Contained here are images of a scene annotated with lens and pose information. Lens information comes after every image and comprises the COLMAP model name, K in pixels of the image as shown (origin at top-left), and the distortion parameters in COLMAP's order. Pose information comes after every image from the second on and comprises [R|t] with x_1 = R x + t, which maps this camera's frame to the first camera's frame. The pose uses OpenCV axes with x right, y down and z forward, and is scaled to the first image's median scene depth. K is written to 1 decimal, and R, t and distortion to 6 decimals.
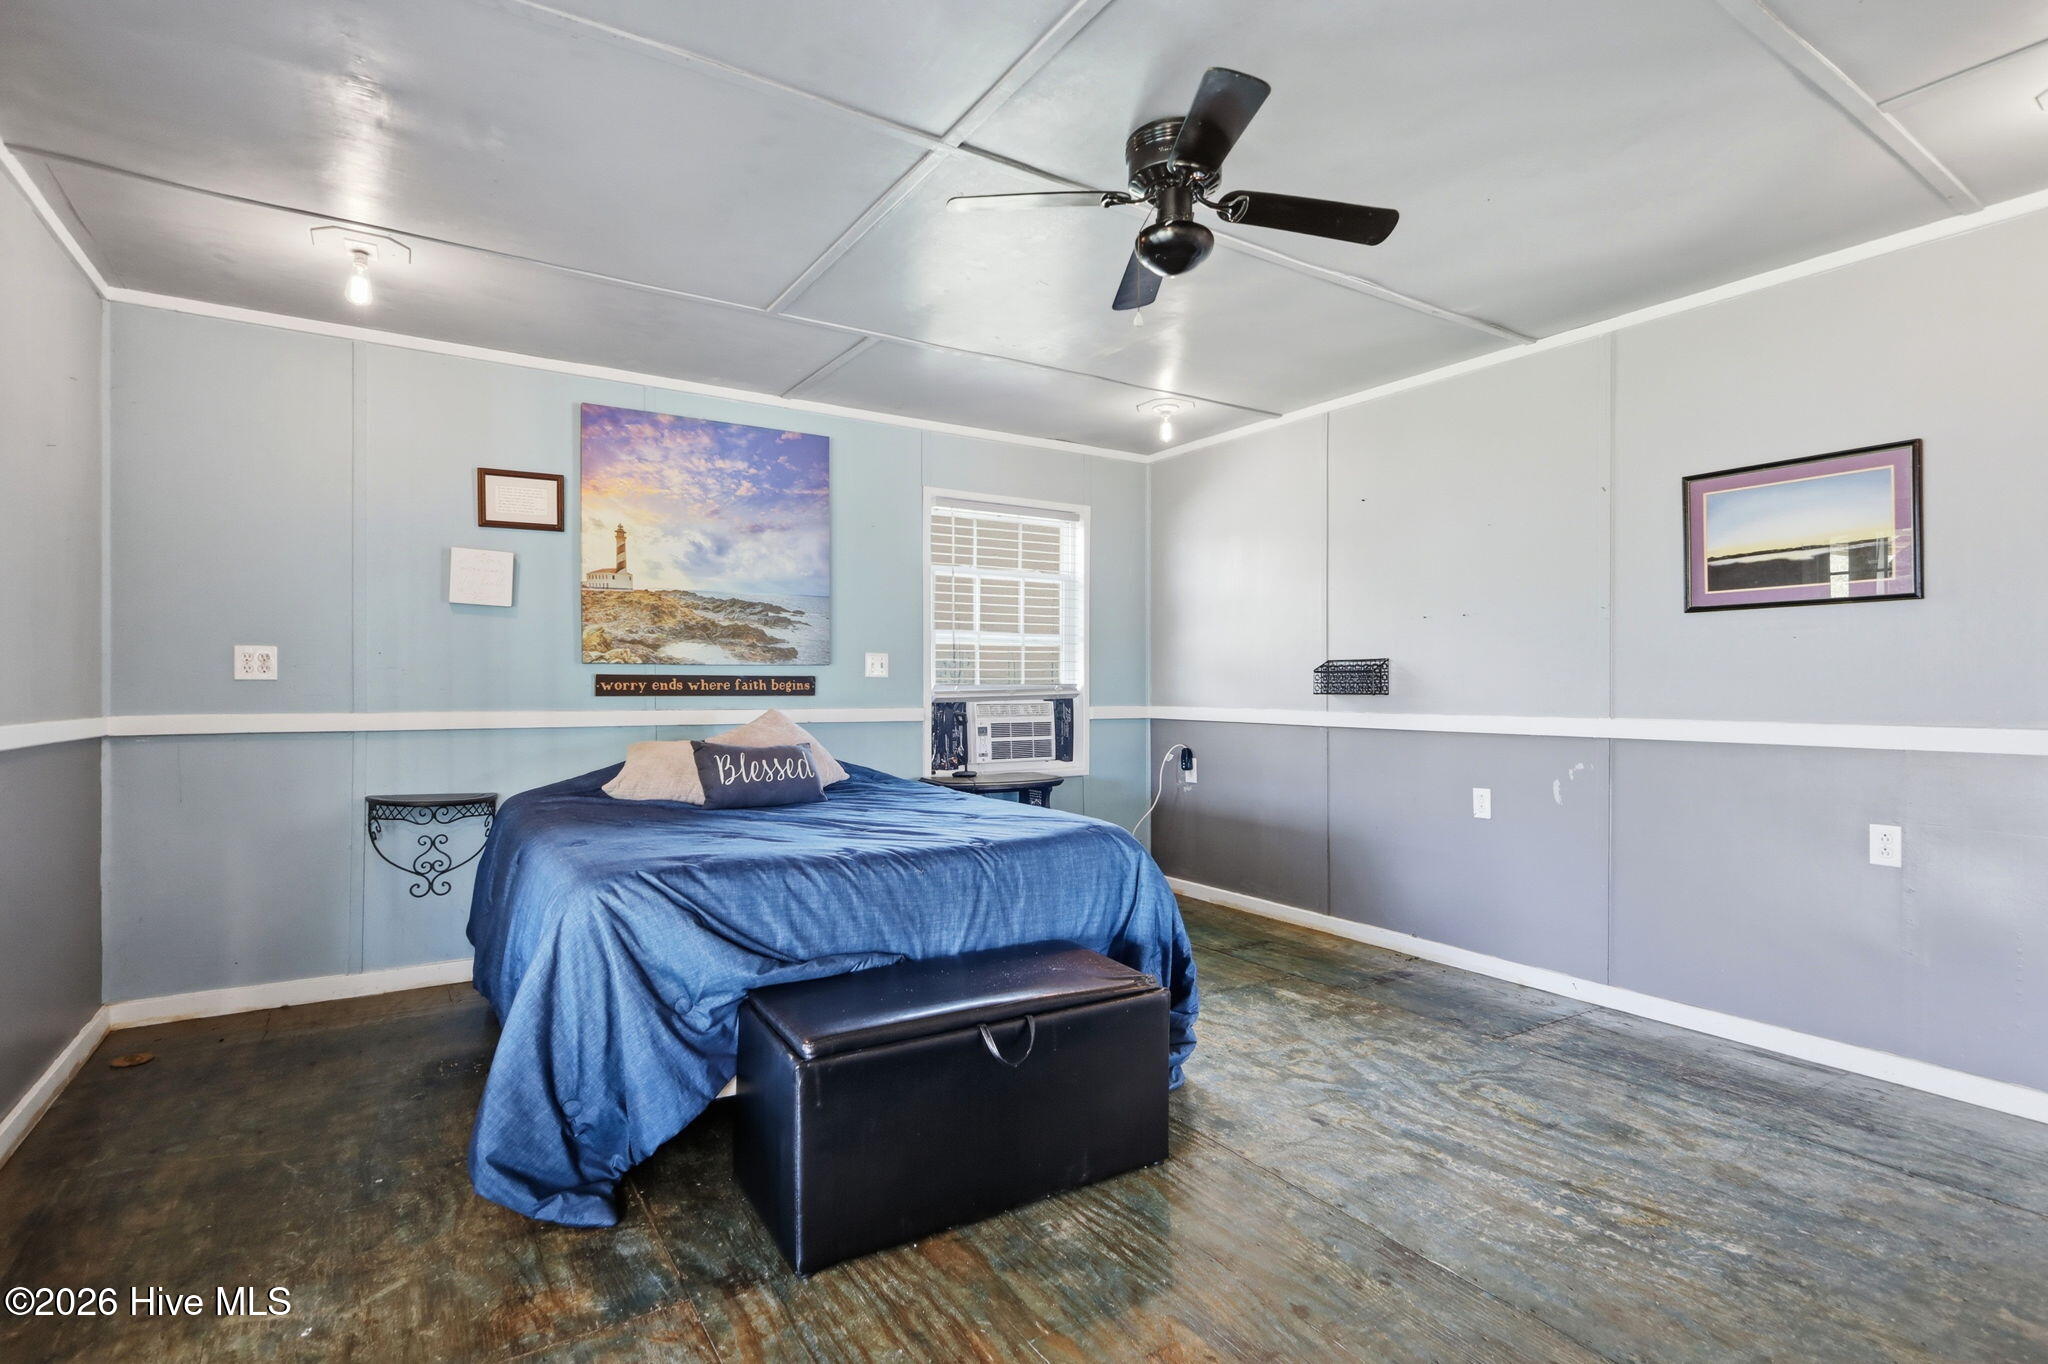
lens RADIAL K [[999.3, 0, 1024.6], [0, 999.3, 685.7], [0, 0, 1]] dist [0.000315, -0.000004]
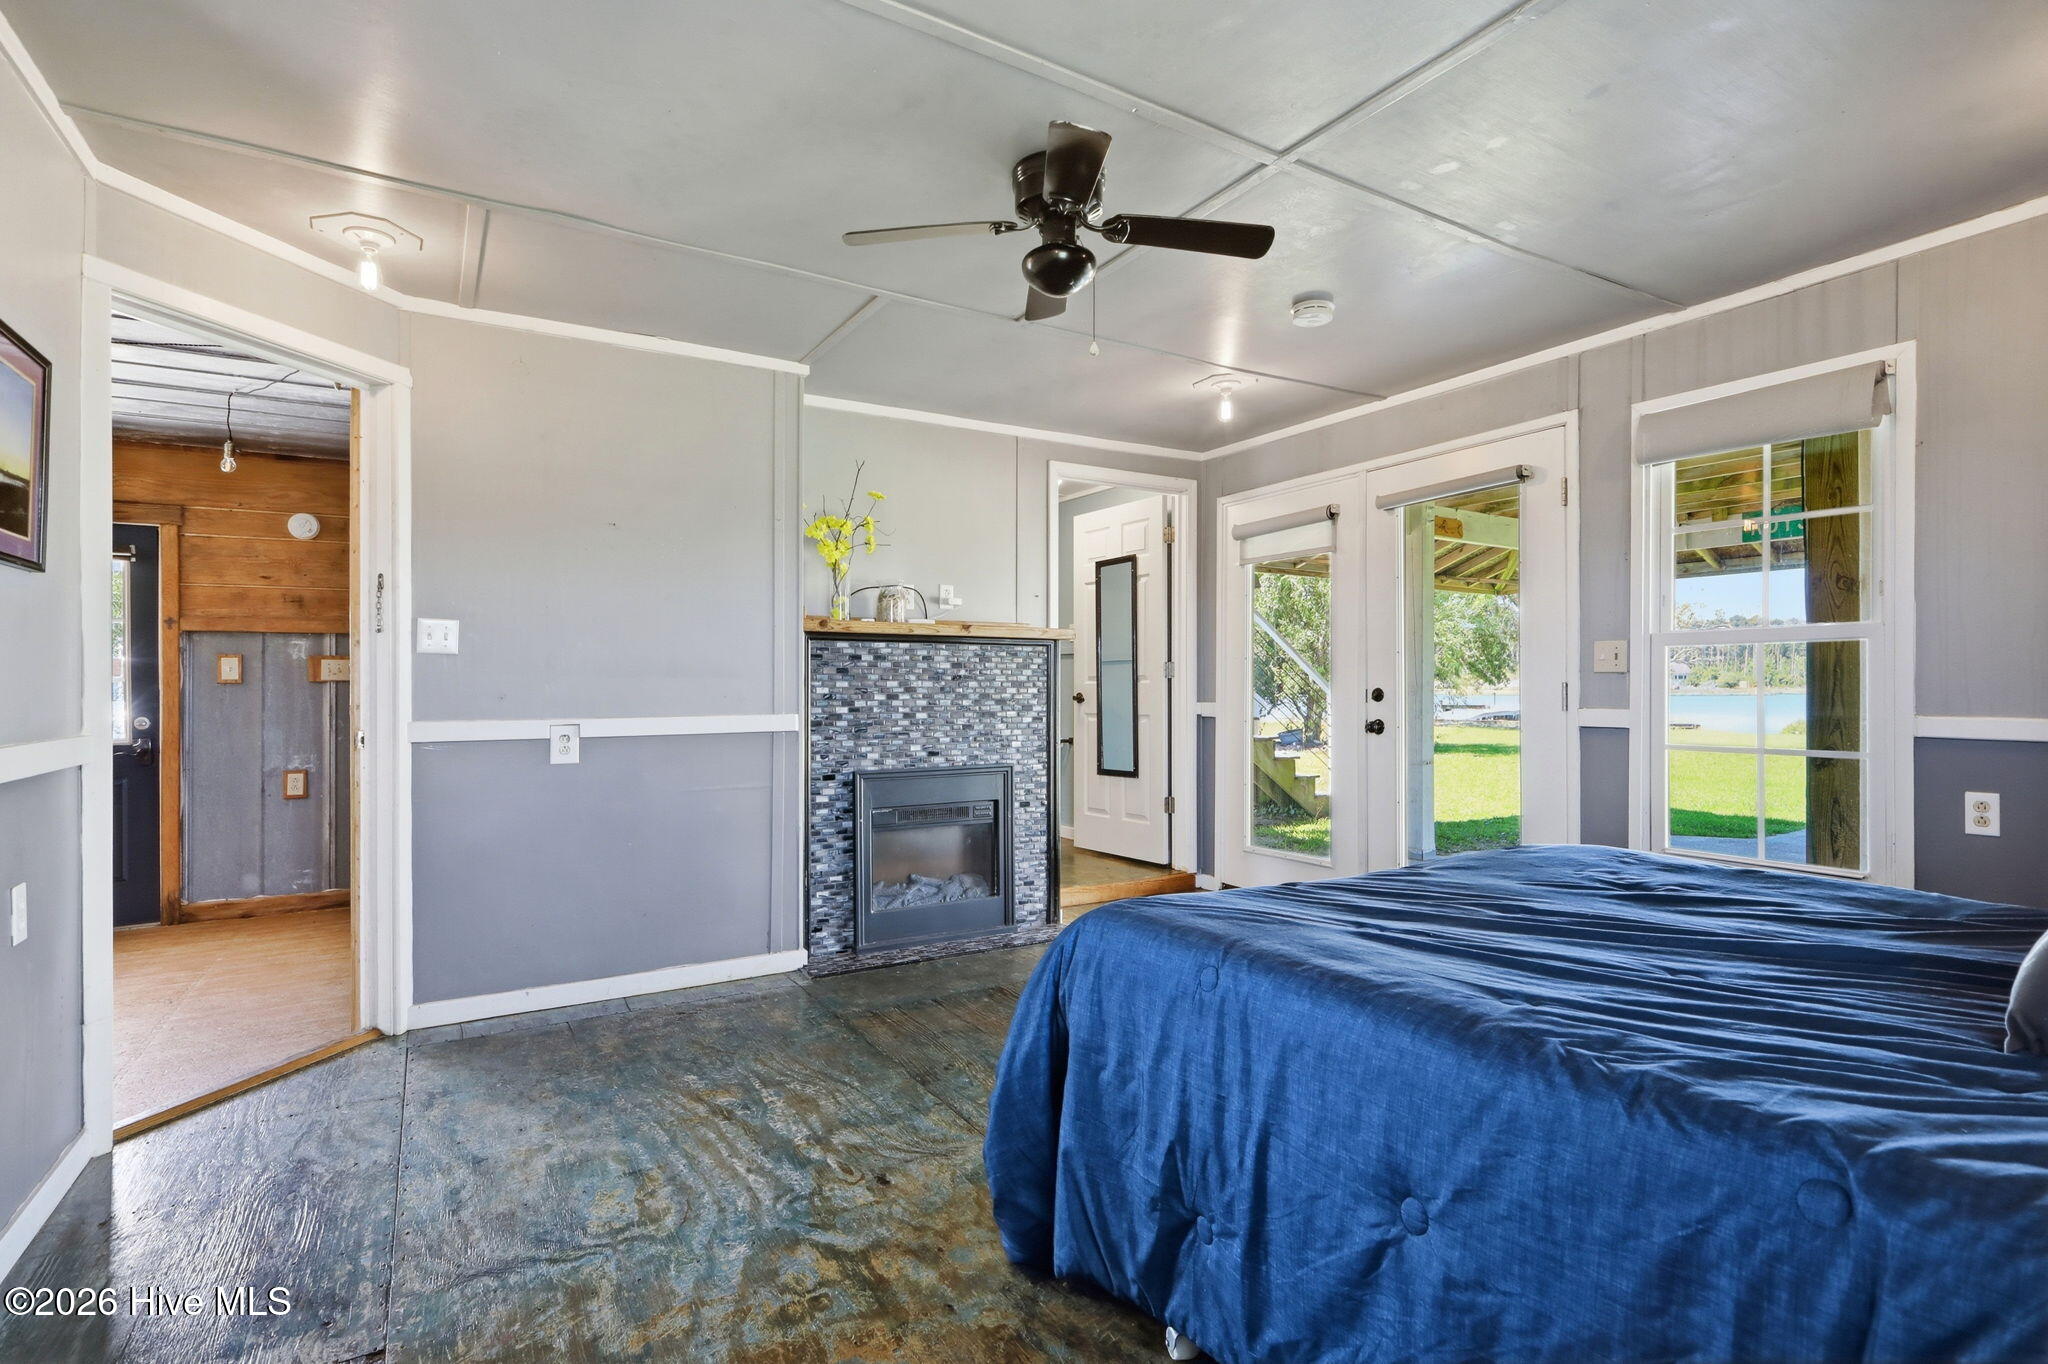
lens RADIAL K [[999.3, 0, 1025.2], [0, 999.3, 685.1], [0, 0, 1]] dist [0.000315, -0.000004]
pose [[-0.999522, 0.001714, 0.030858, 0.139355], [0.001604, 0.999992, -0.003590, 0.001085], [-0.030864, -0.003539, -0.999517, 1.863389]]
